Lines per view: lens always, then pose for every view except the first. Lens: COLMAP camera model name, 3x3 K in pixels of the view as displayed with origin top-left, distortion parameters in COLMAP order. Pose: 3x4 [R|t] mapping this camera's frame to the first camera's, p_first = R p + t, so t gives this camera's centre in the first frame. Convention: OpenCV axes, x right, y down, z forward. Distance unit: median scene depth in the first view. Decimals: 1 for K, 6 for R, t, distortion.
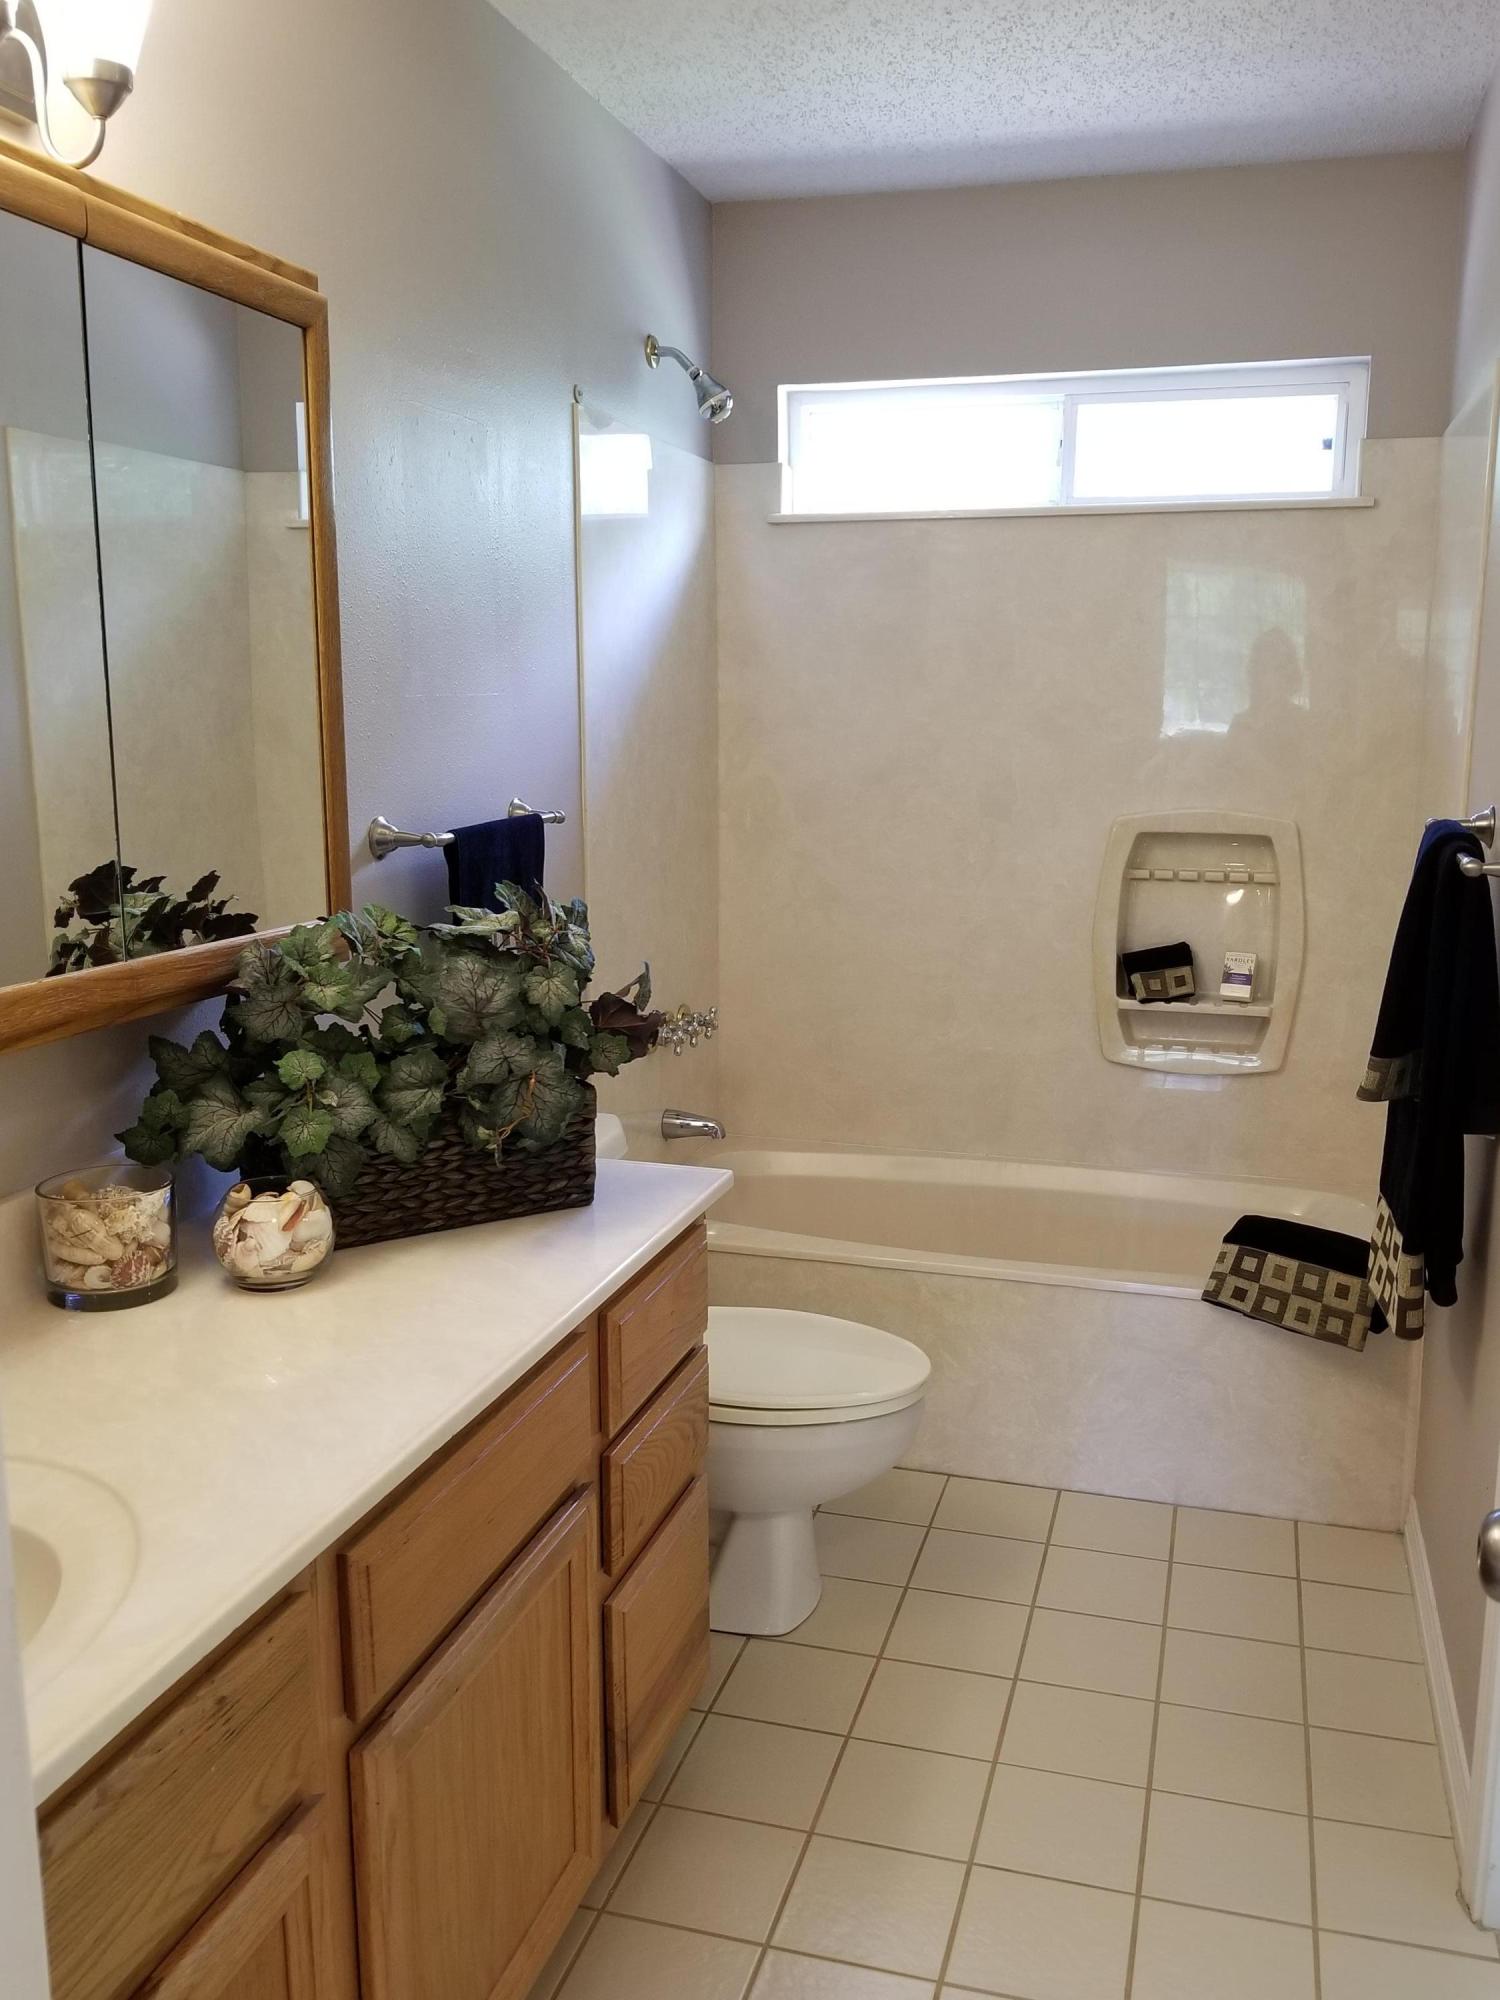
lens RADIAL K [[1671.9, 0, 799.6], [0, 1671.9, 1004.1], [0, 0, 1]] dist [0.070119, -0.102167]
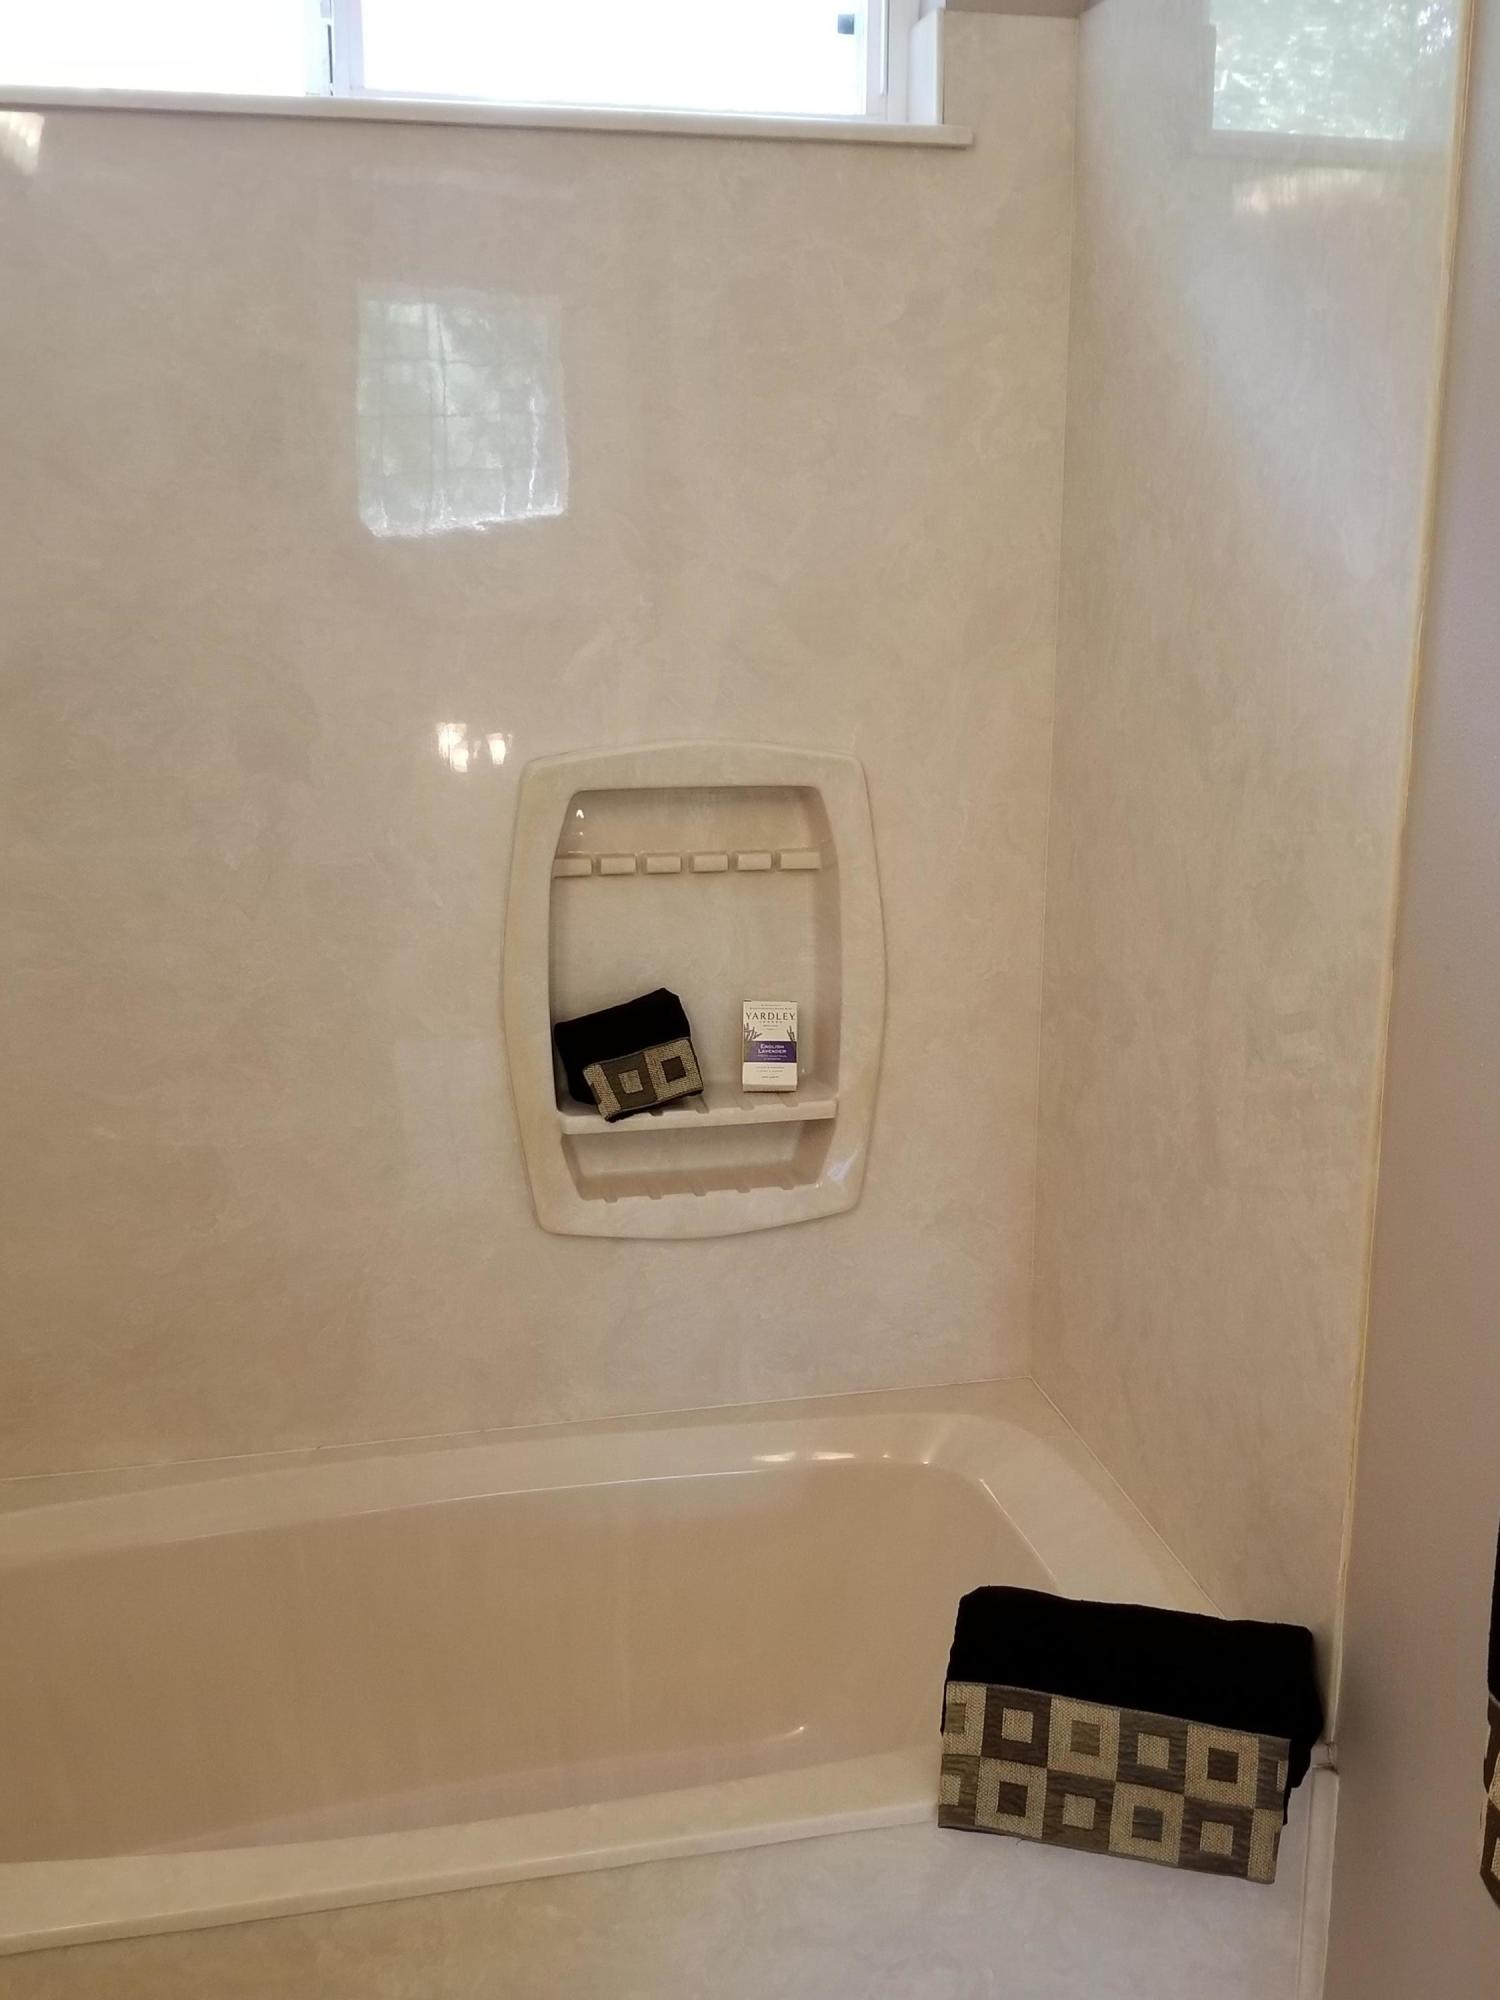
lens RADIAL K [[1868.9, 0, 759.7], [0, 1868.9, 994.0], [0, 0, 1]] dist [0.032619, 0.000000]
pose [[0.872553, -0.124401, 0.472414, -0.025670], [0.079574, 0.990311, 0.113806, -0.116477], [-0.481995, -0.061710, 0.873998, 0.550303]]
